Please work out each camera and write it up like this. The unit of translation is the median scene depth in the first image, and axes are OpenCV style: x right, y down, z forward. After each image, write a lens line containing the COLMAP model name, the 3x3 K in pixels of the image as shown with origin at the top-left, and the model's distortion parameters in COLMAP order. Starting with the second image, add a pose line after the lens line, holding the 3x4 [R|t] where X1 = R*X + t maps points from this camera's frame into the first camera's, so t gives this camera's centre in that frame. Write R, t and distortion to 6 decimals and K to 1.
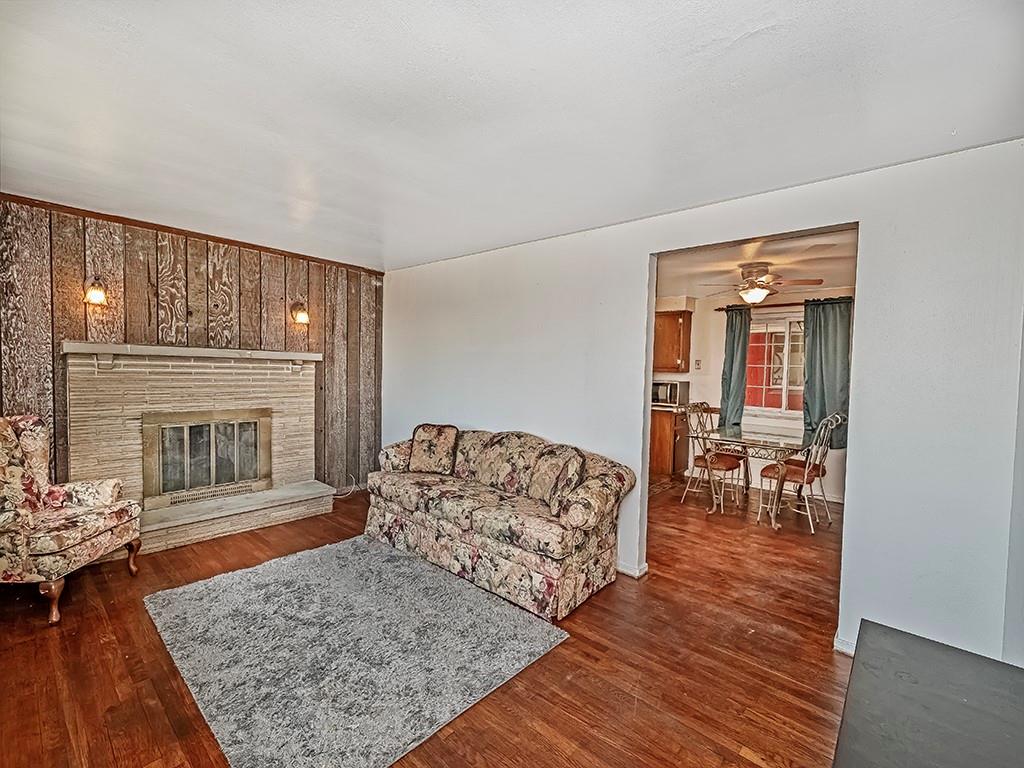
lens RADIAL K [[445.2, 0, 512.0], [0, 445.2, 384.0], [0, 0, 1]] dist [0.000758, 0.000023]
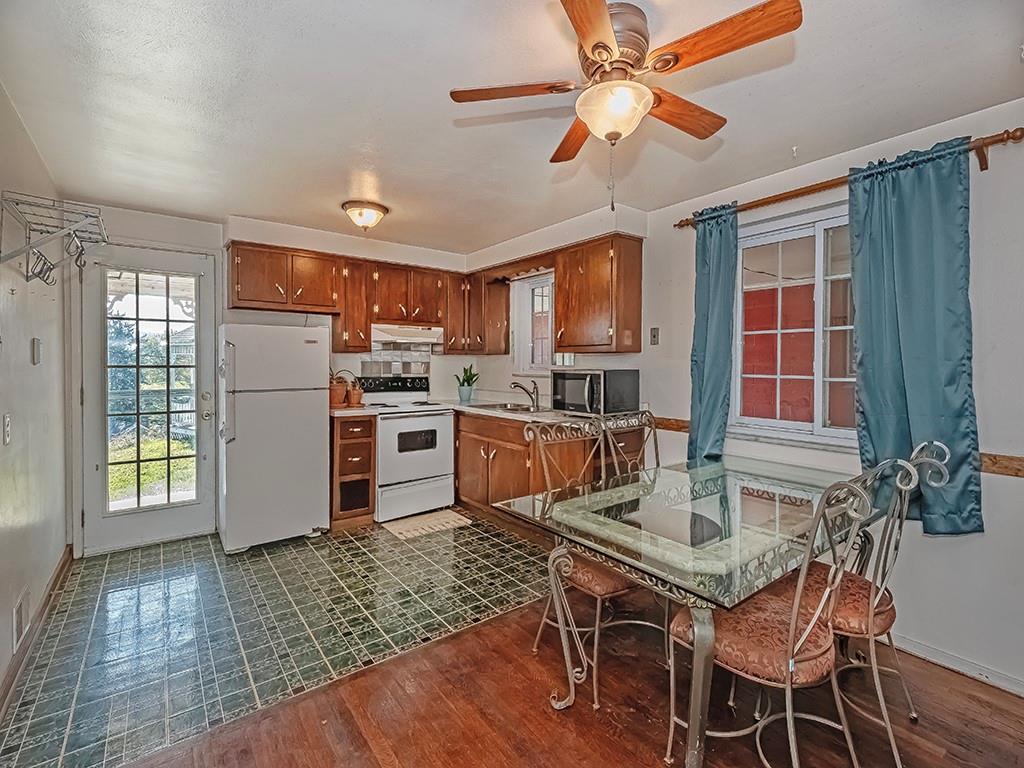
lens RADIAL K [[469.9, 0, 525.4], [0, 469.9, 370.2], [0, 0, 1]] dist [0.000656, 0.000160]
pose [[0.984729, -0.024474, -0.172363, 0.397091], [0.019815, 0.999392, -0.028699, 0.008672], [0.172961, 0.024846, 0.984615, 0.474760]]
